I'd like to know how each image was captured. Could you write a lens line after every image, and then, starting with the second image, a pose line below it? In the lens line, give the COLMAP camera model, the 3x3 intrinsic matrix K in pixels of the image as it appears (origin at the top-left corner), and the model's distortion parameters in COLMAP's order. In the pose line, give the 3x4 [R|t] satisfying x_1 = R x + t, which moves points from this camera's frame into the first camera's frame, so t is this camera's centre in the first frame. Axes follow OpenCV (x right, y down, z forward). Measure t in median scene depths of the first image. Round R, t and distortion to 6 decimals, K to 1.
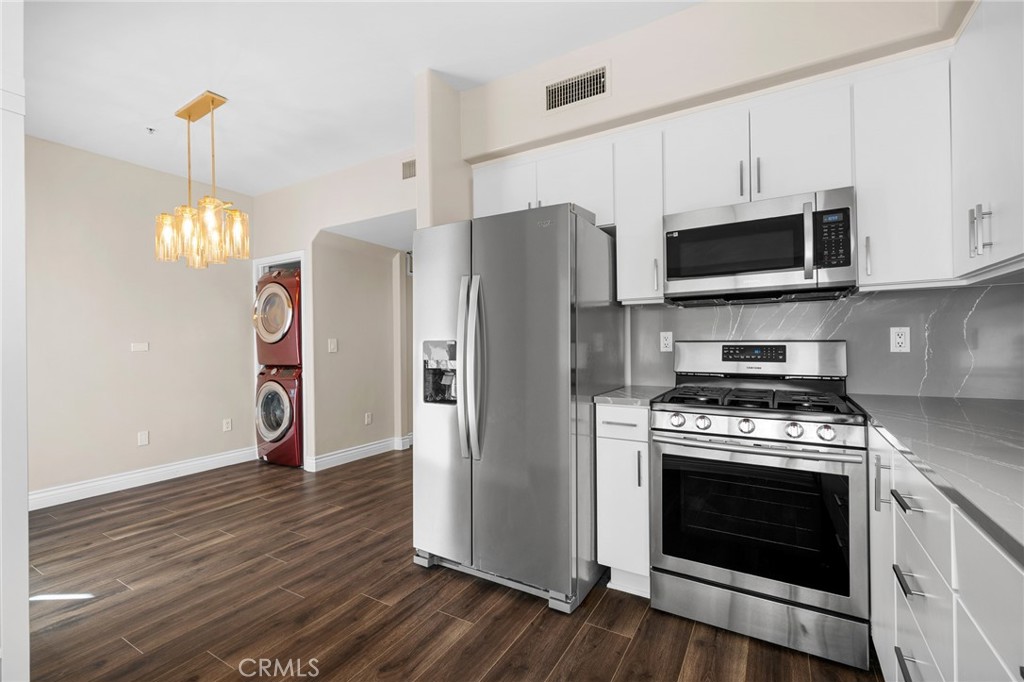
lens RADIAL K [[459.2, 0, 505.3], [0, 459.2, 336.5], [0, 0, 1]] dist [0.001450, -0.000305]
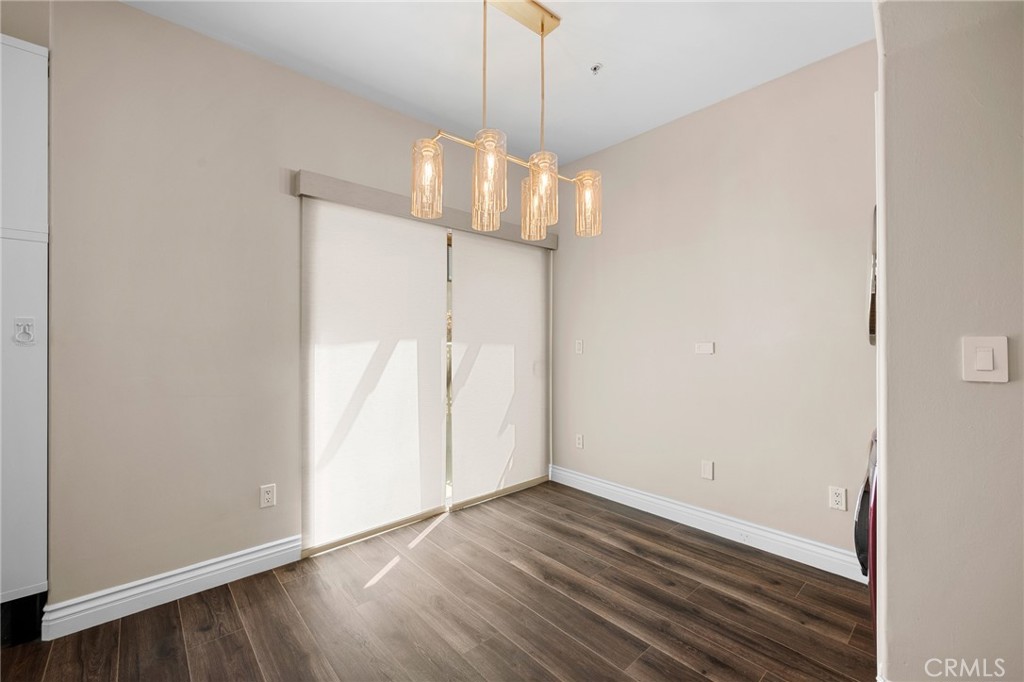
lens RADIAL K [[437.7, 0, 538.0], [0, 437.7, 336.8], [0, 0, 1]] dist [0.004726, -0.001563]
pose [[-0.269516, 0.003861, -0.962988, -0.034613], [0.012852, 0.999917, 0.000413, 0.001590], [0.962910, -0.012265, -0.269543, 1.108914]]
